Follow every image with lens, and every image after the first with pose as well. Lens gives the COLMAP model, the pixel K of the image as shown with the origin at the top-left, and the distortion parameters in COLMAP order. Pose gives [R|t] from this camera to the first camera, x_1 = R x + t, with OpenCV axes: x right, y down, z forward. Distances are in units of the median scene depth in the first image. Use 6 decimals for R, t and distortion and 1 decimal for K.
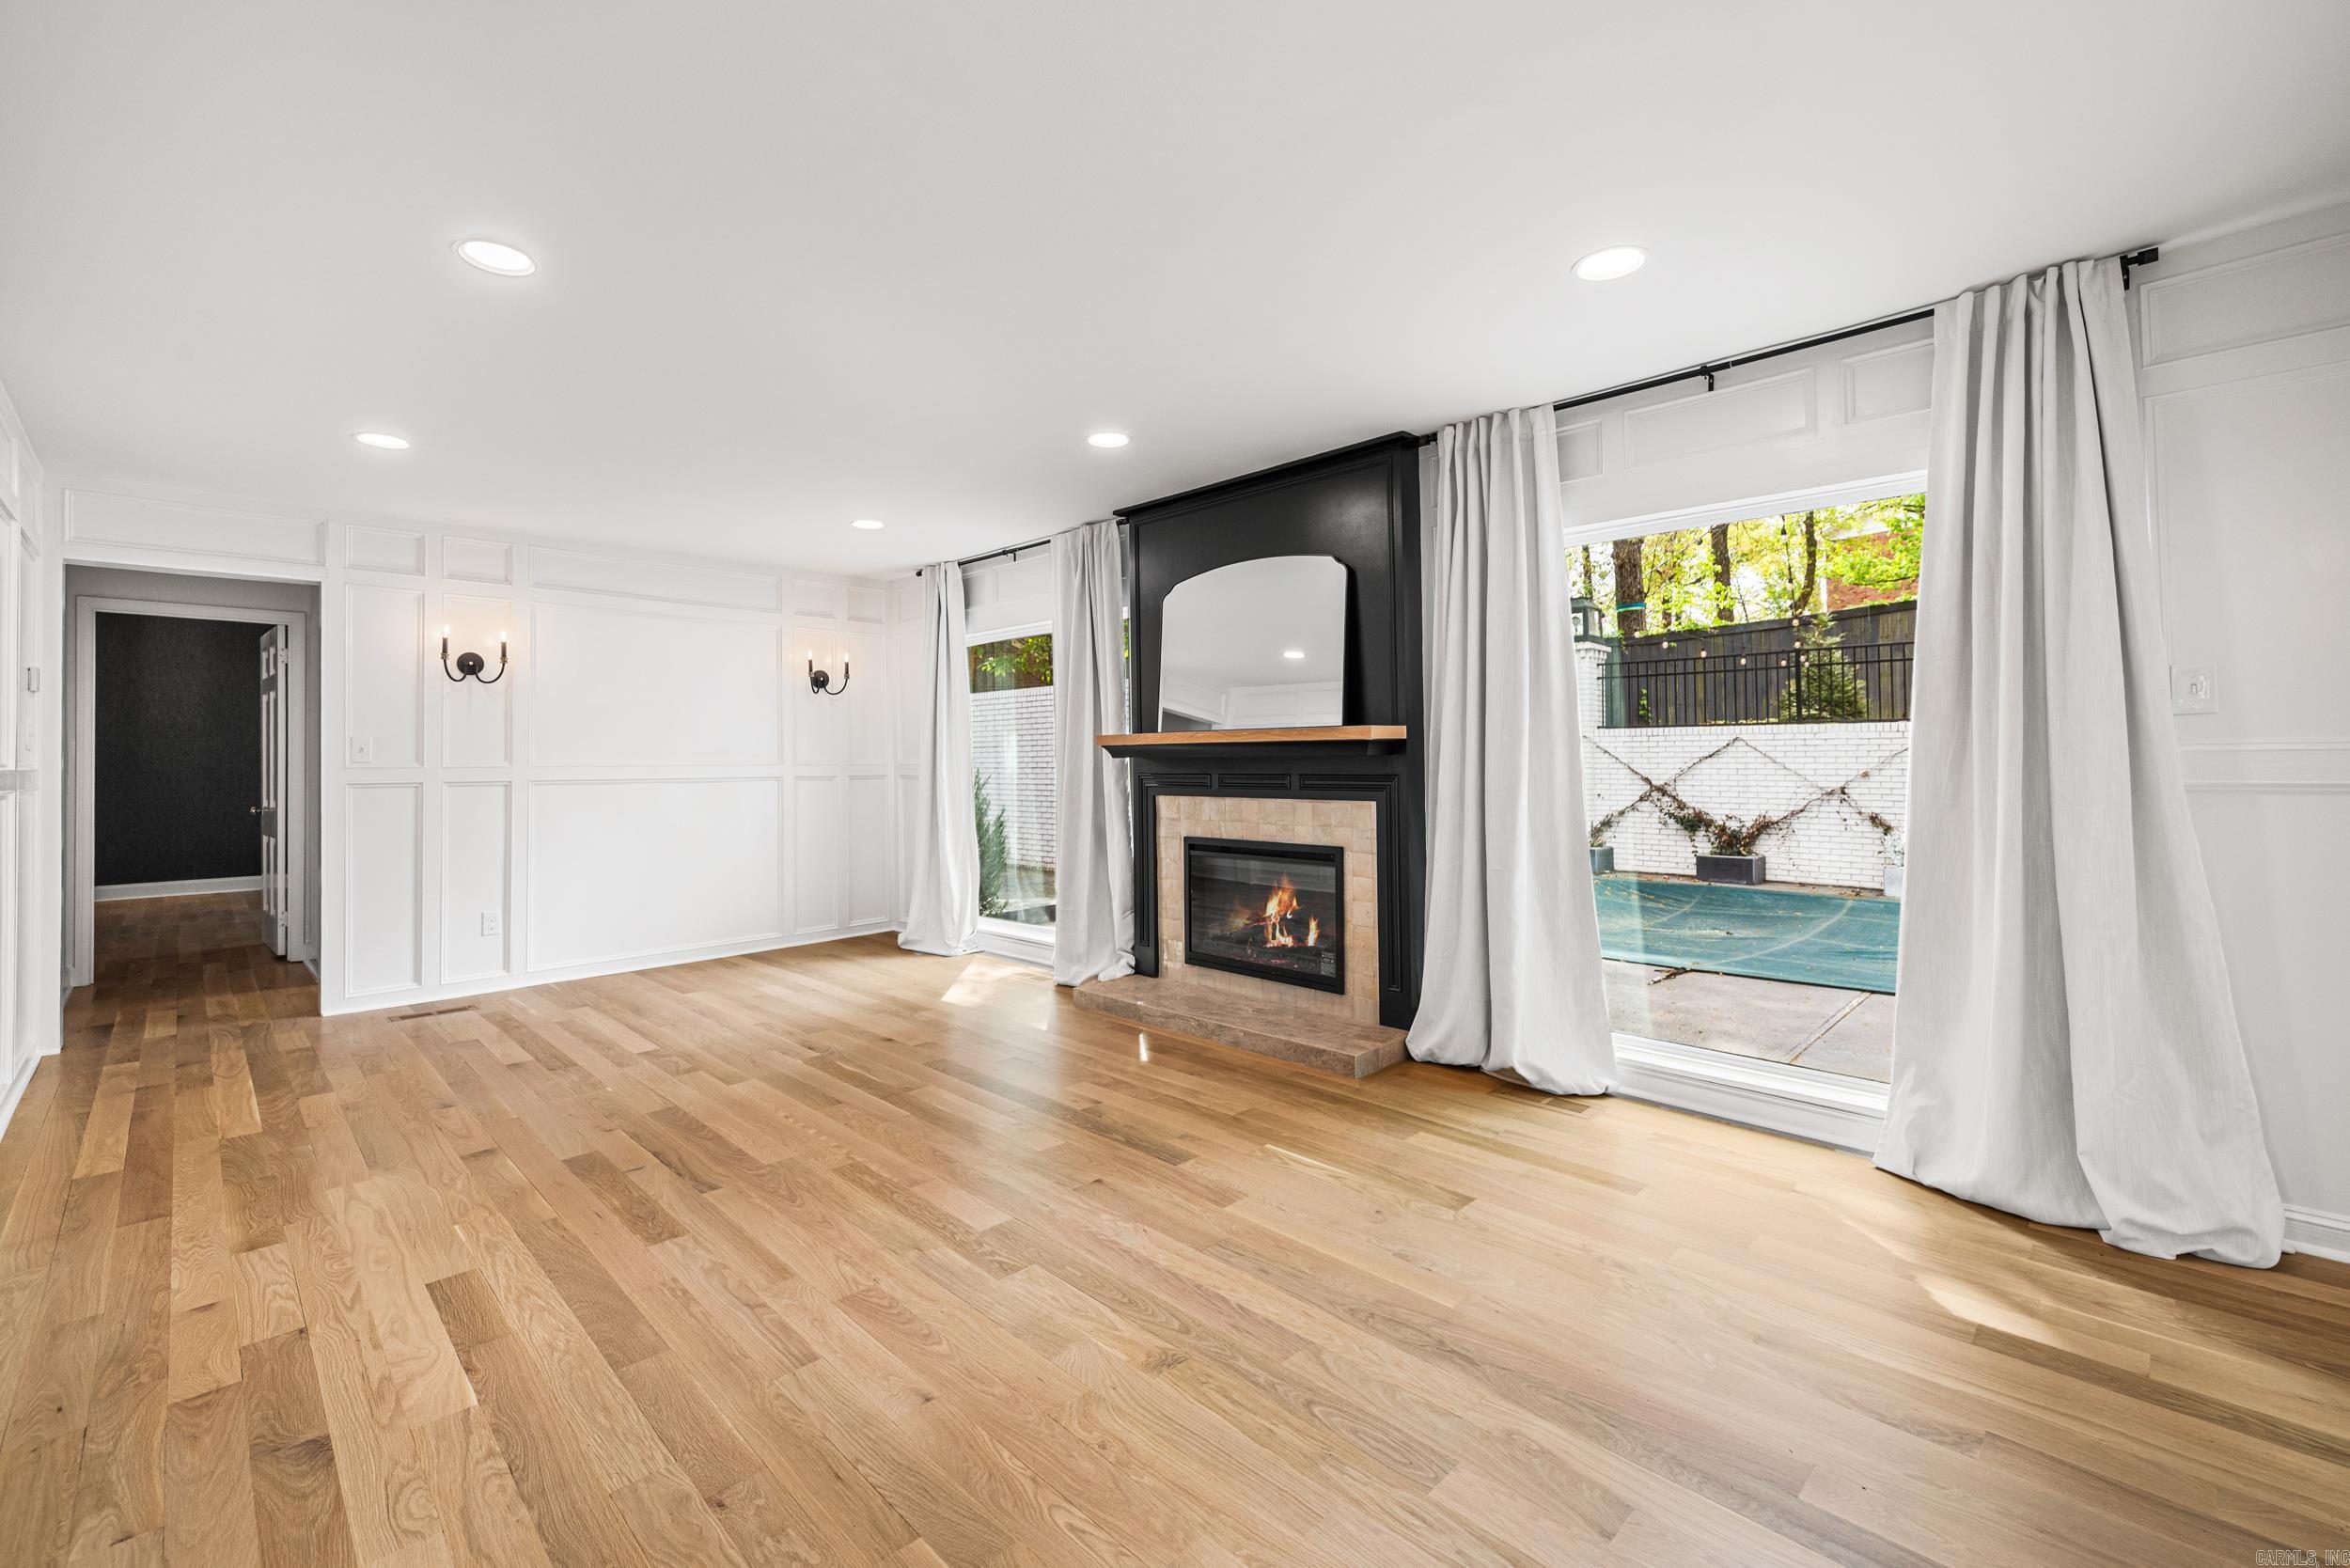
lens RADIAL K [[996.6, 0, 1175.0], [0, 996.6, 747.0], [0, 0, 1]] dist [0.001134, -0.000081]
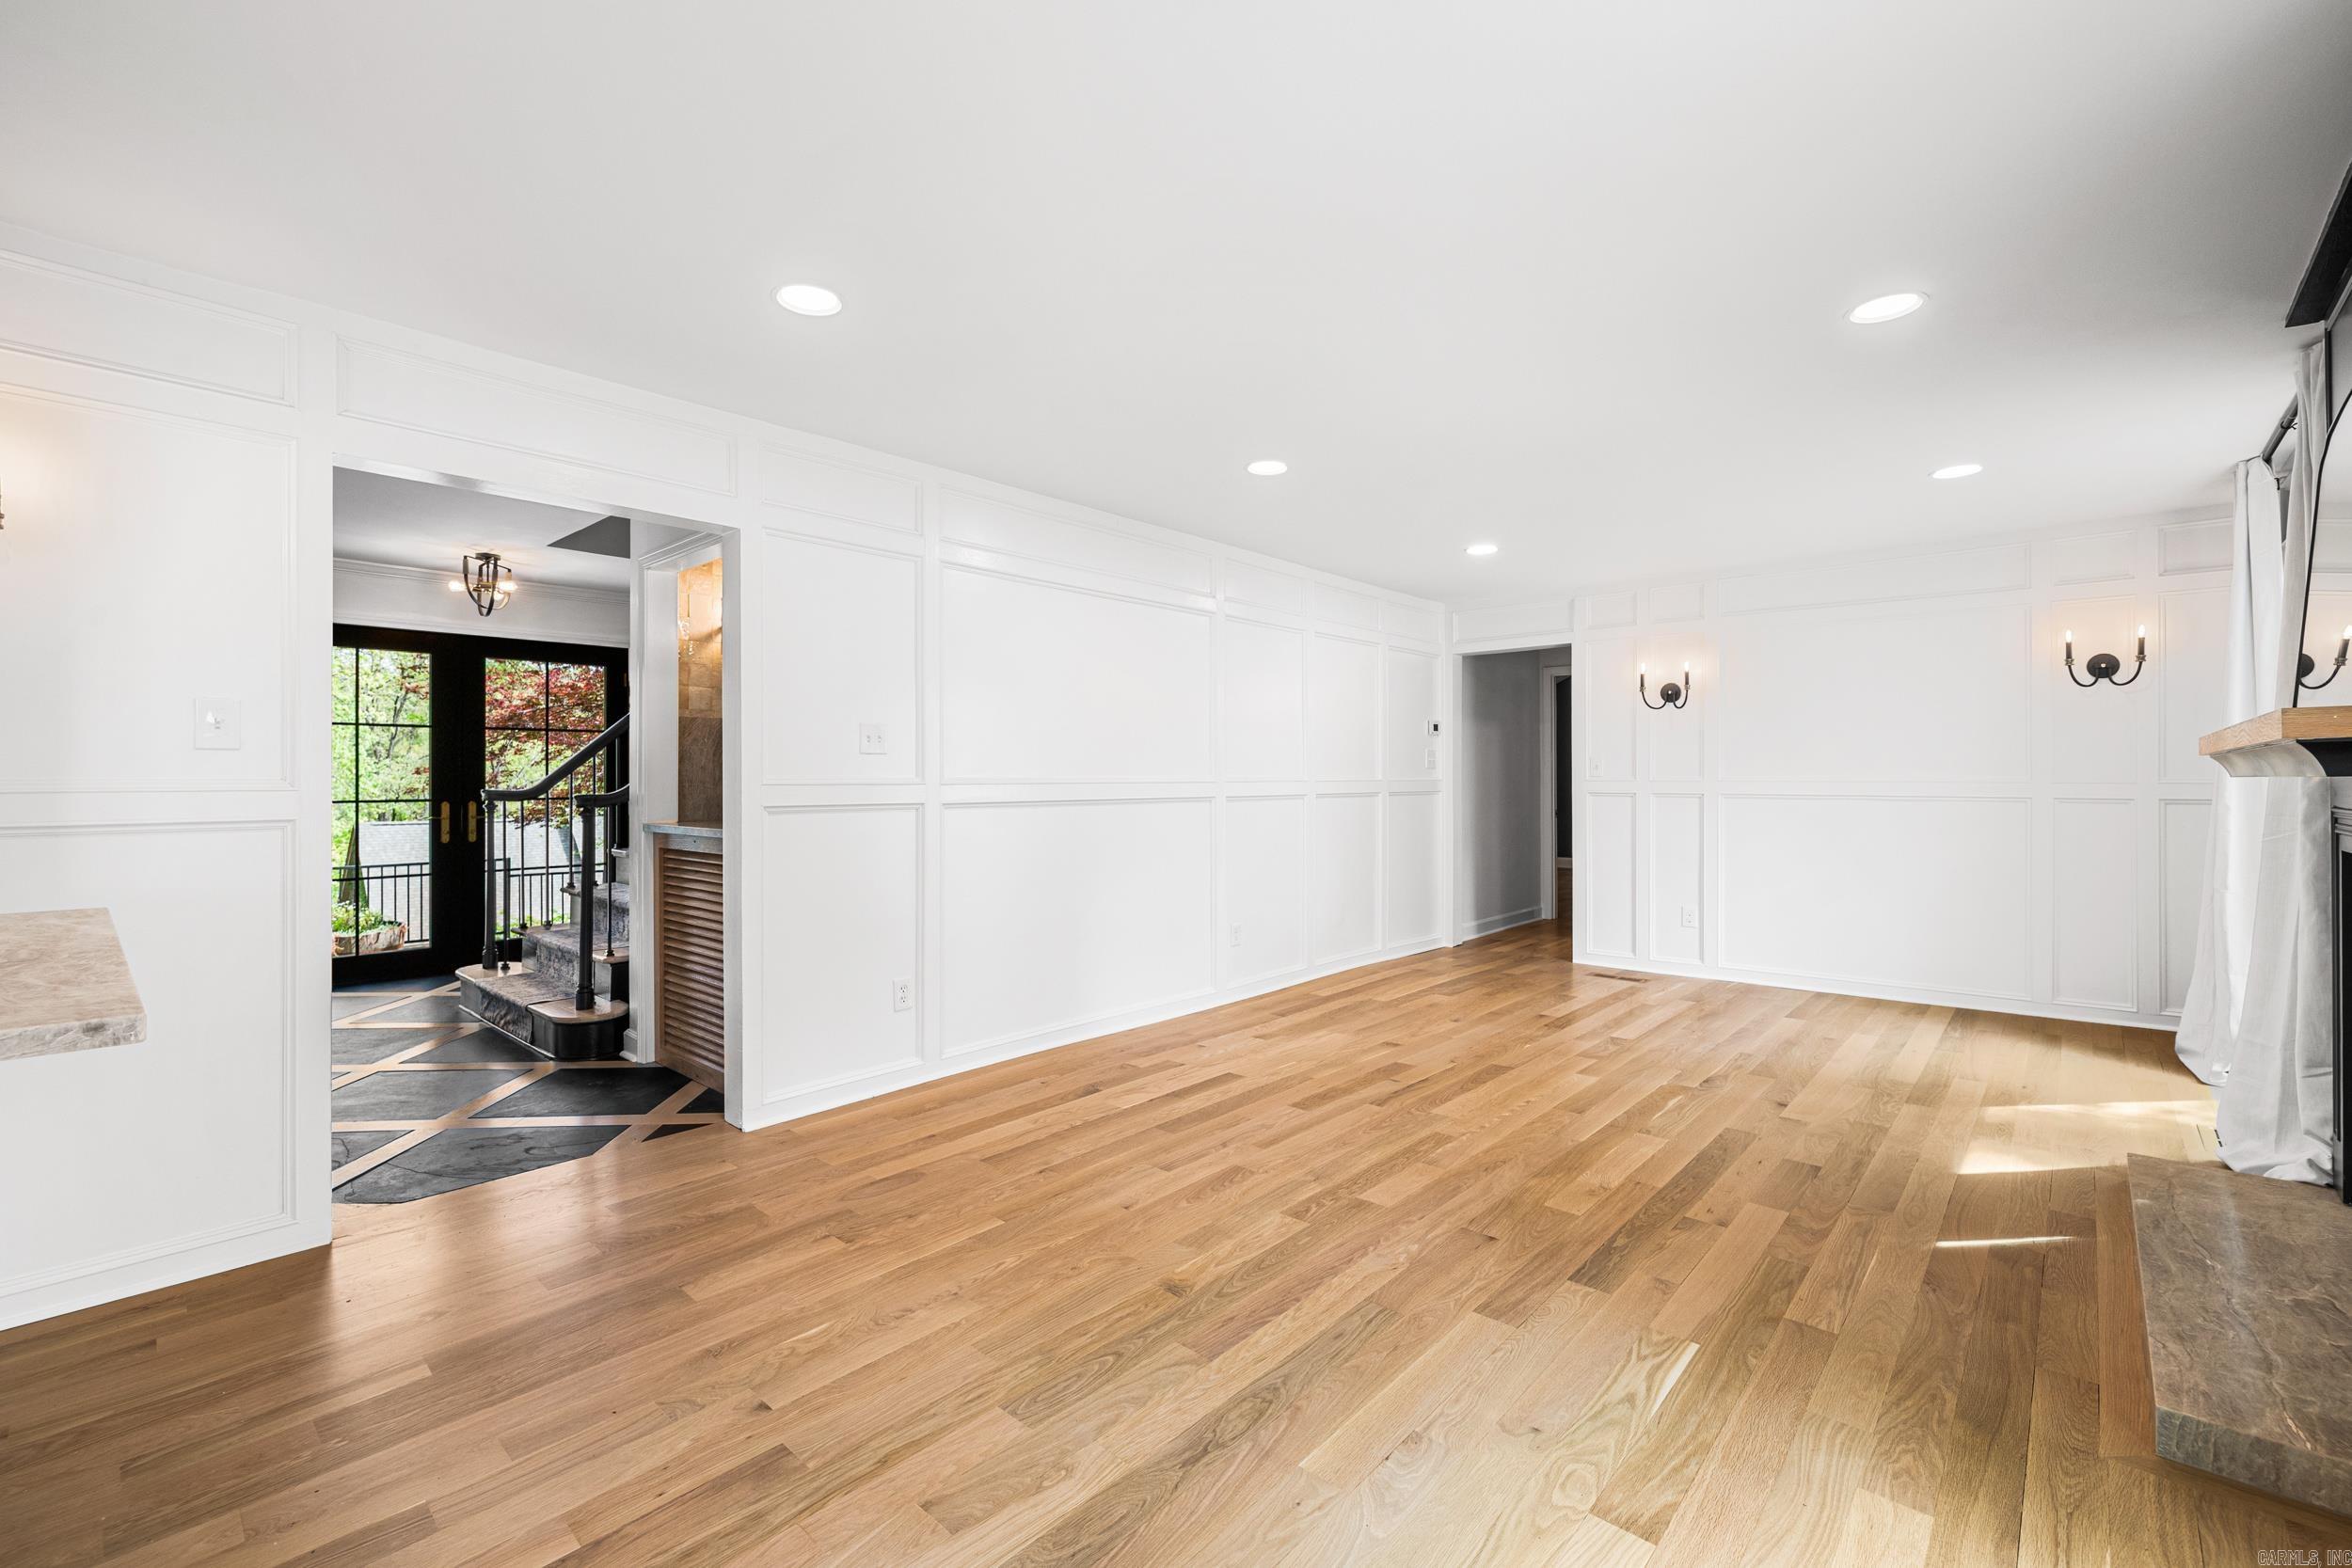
lens RADIAL K [[1000.5, 0, 1176.0], [0, 1000.5, 784.0], [0, 0, 1]] dist [0.000420, 0.000329]
pose [[0.049480, 0.012040, -0.998703, 0.829646], [0.013189, 0.999832, 0.012707, -0.000159], [0.998688, -0.013800, 0.049313, 0.670487]]
